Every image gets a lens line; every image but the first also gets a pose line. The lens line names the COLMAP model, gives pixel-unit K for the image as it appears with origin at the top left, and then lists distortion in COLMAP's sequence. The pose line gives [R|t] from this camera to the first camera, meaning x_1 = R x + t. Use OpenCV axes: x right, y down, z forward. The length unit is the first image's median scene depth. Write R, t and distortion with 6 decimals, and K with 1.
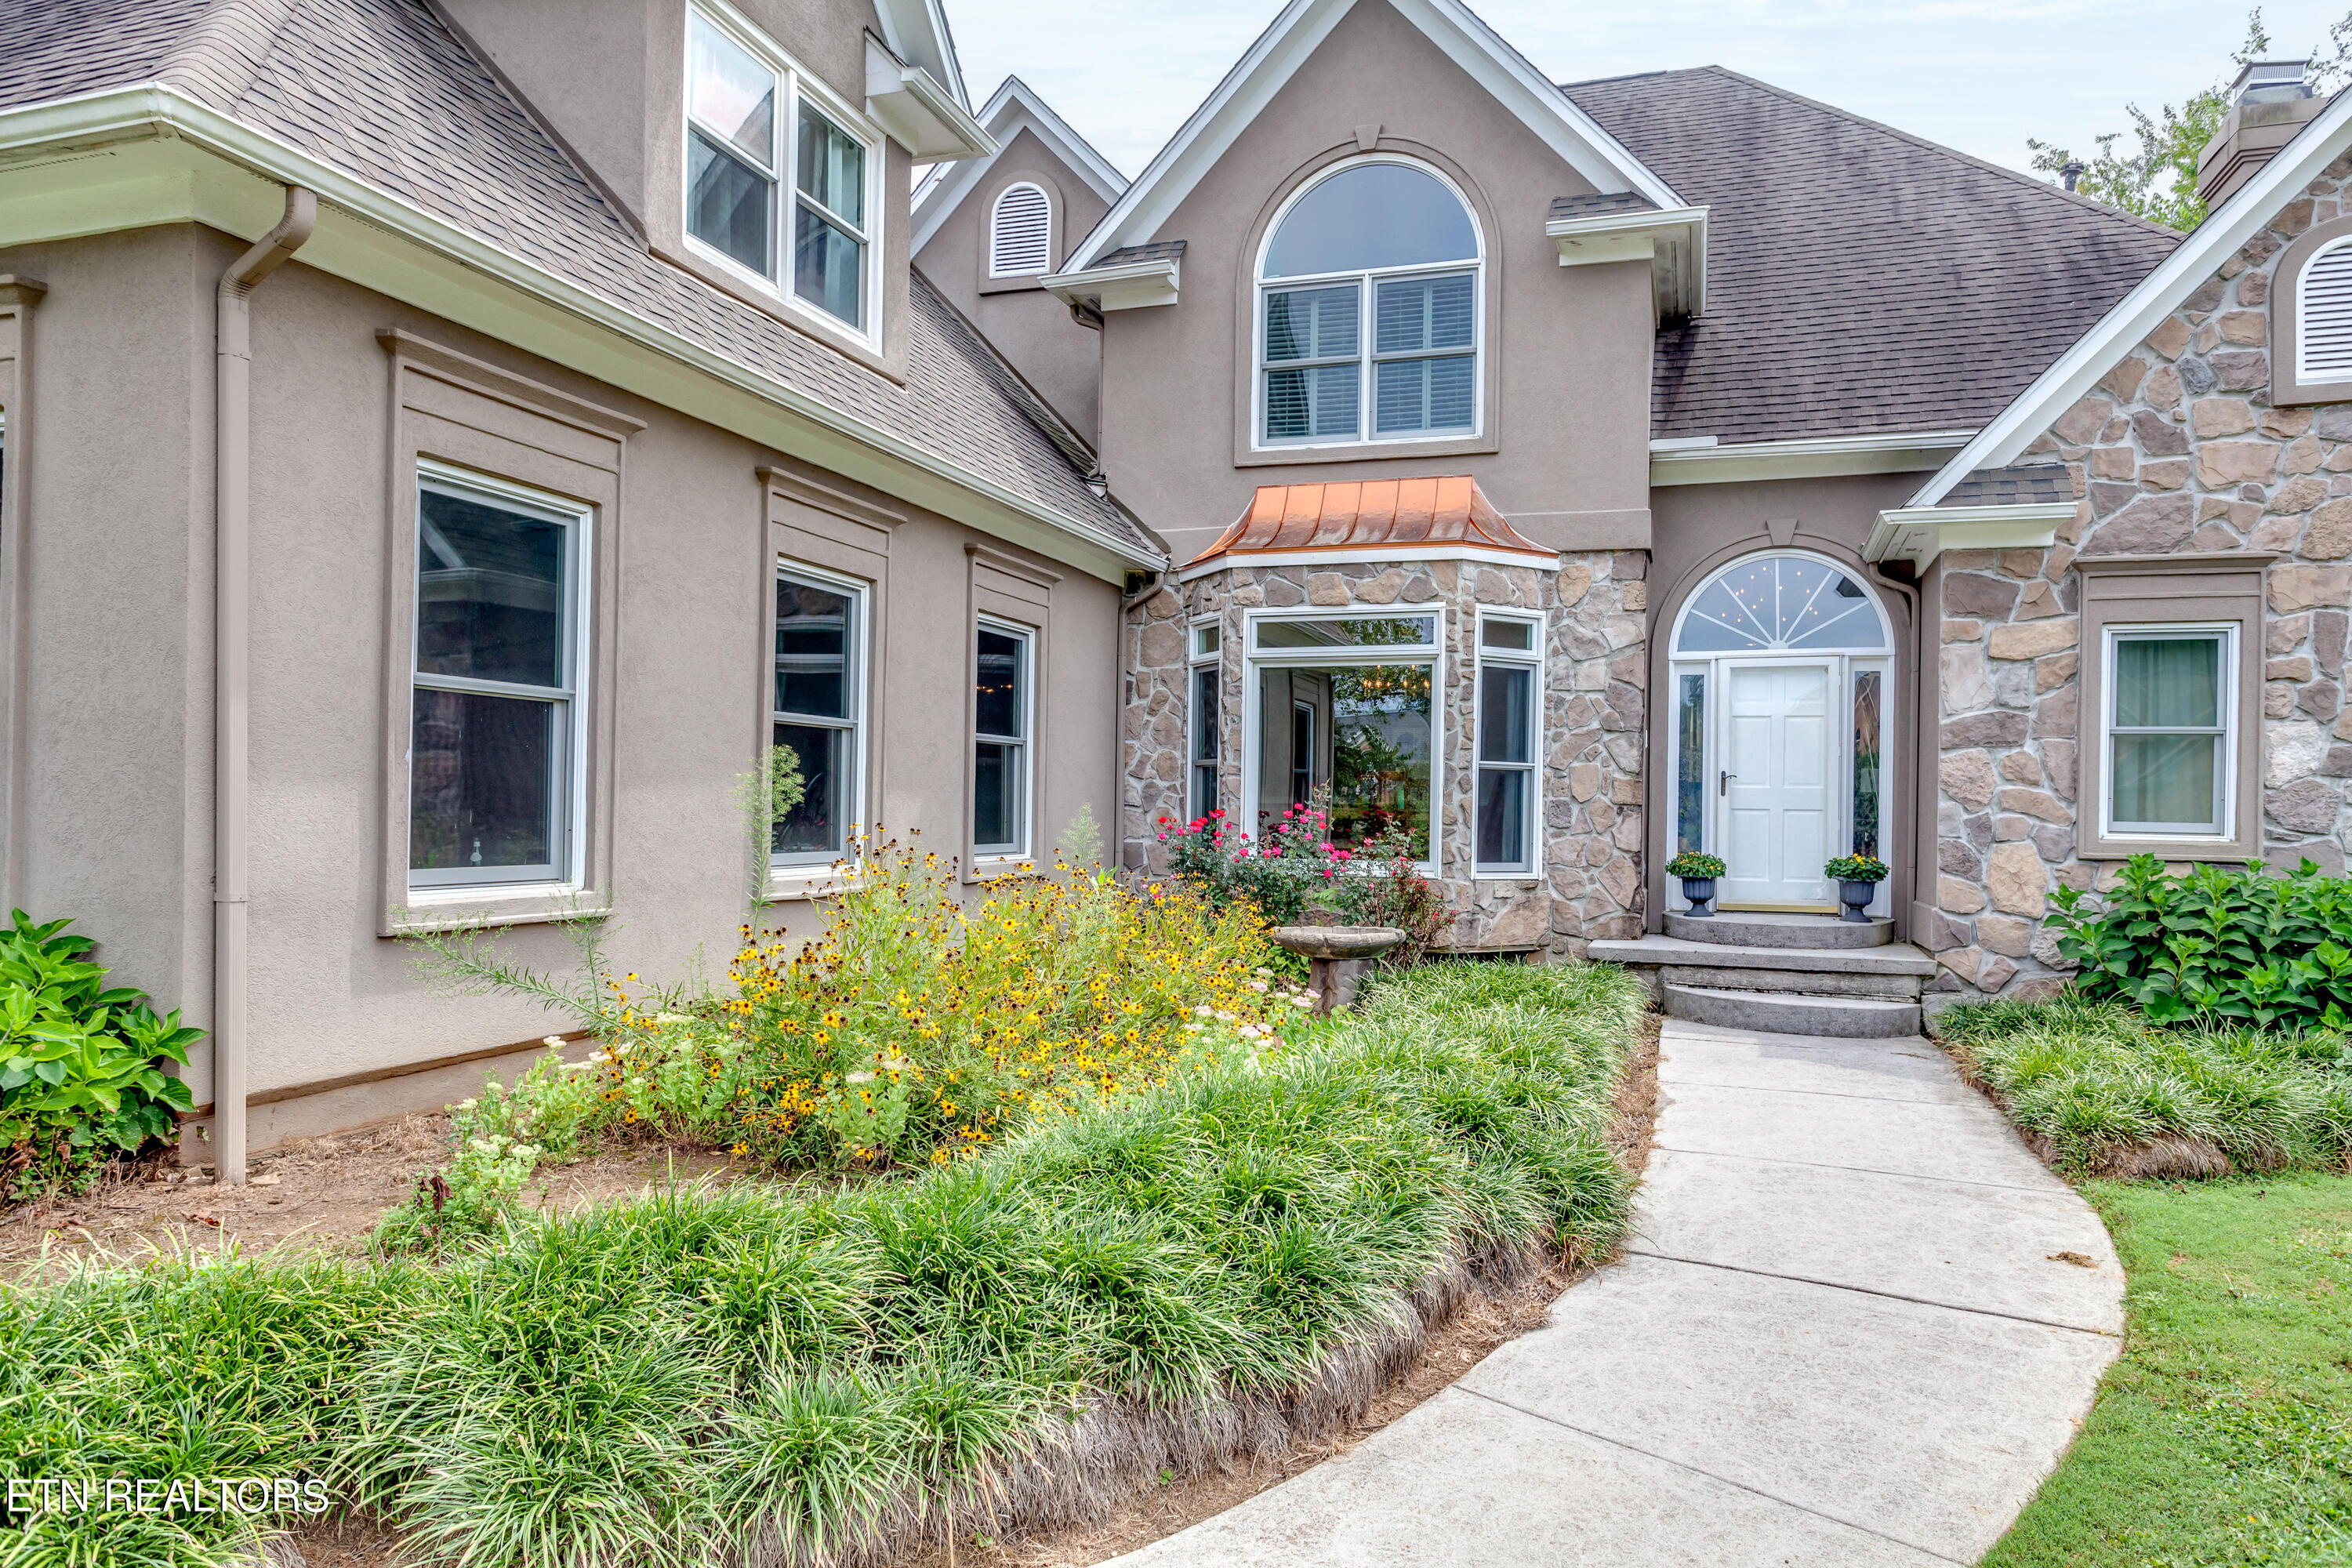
lens RADIAL K [[1484.8, 0, 1176.0], [0, 1484.8, 784.0], [0, 0, 1]] dist [0.001012, 0.000546]
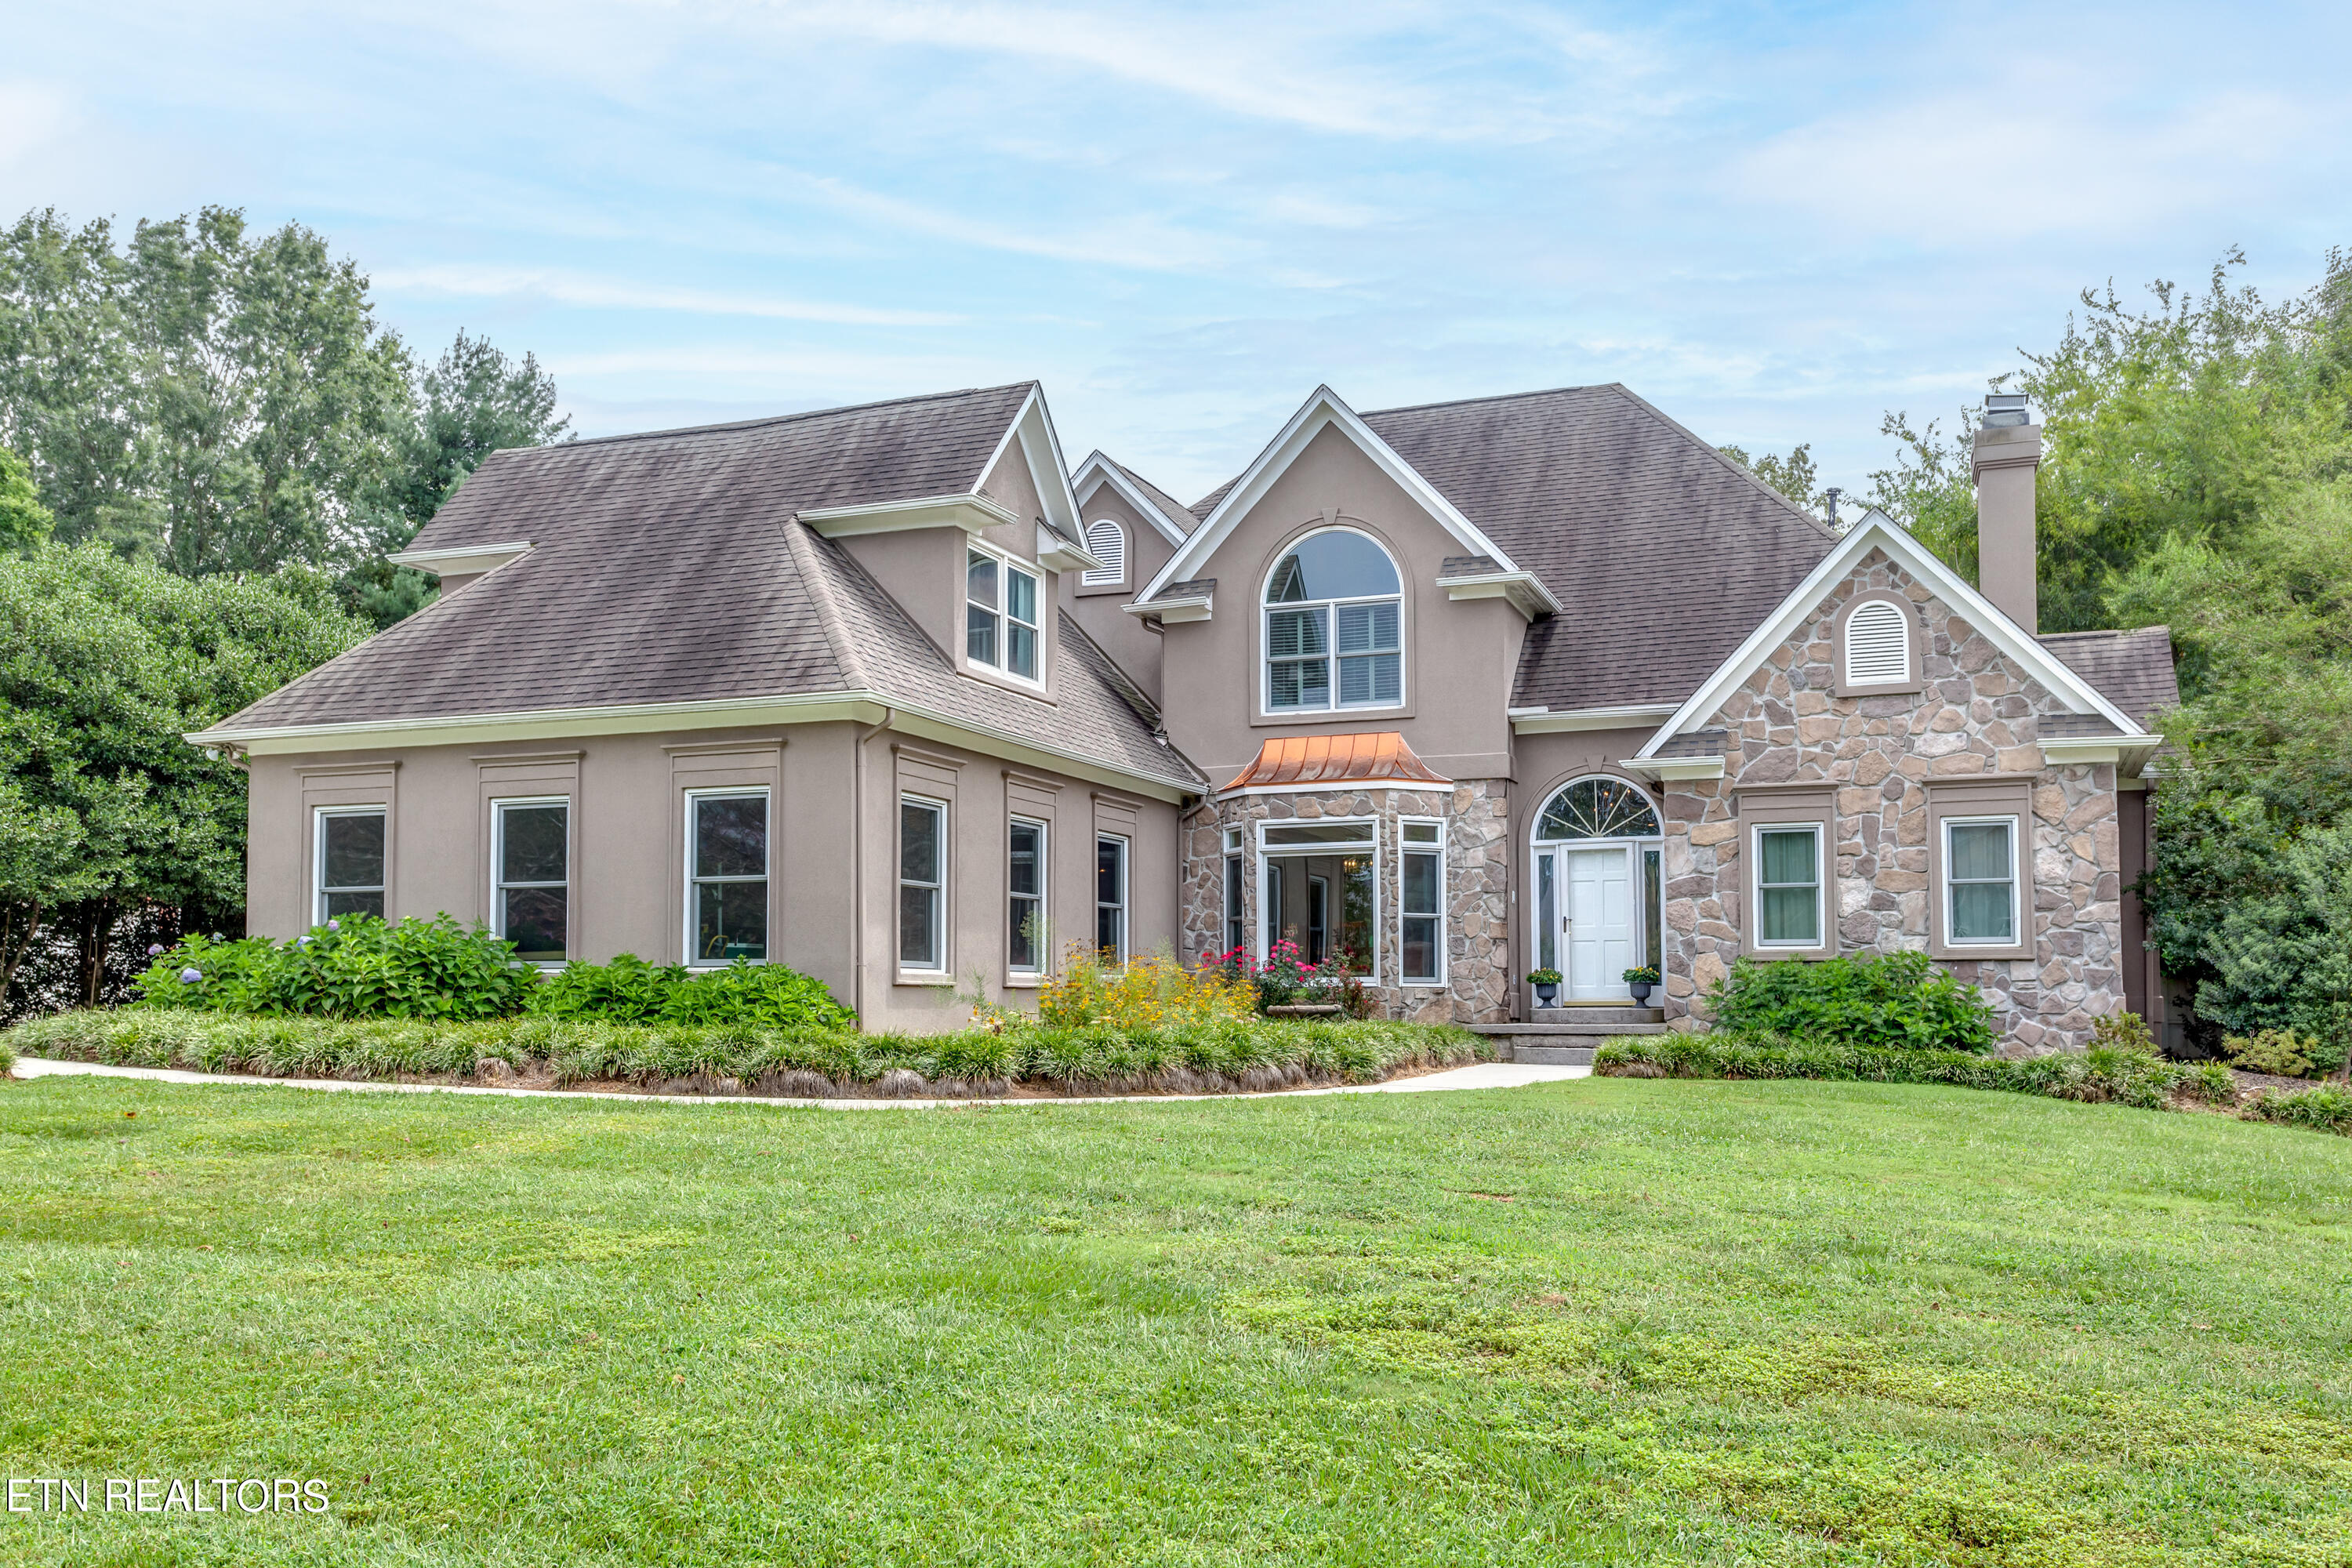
lens RADIAL K [[2007.2, 0, 1189.2], [0, 2007.2, 643.1], [0, 0, 1]] dist [-0.001473, 0.000323]
pose [[0.999466, -0.024082, -0.022098, 0.026574], [0.020088, 0.985941, -0.165882, 0.052009], [0.025782, 0.165350, 0.985898, -1.192421]]
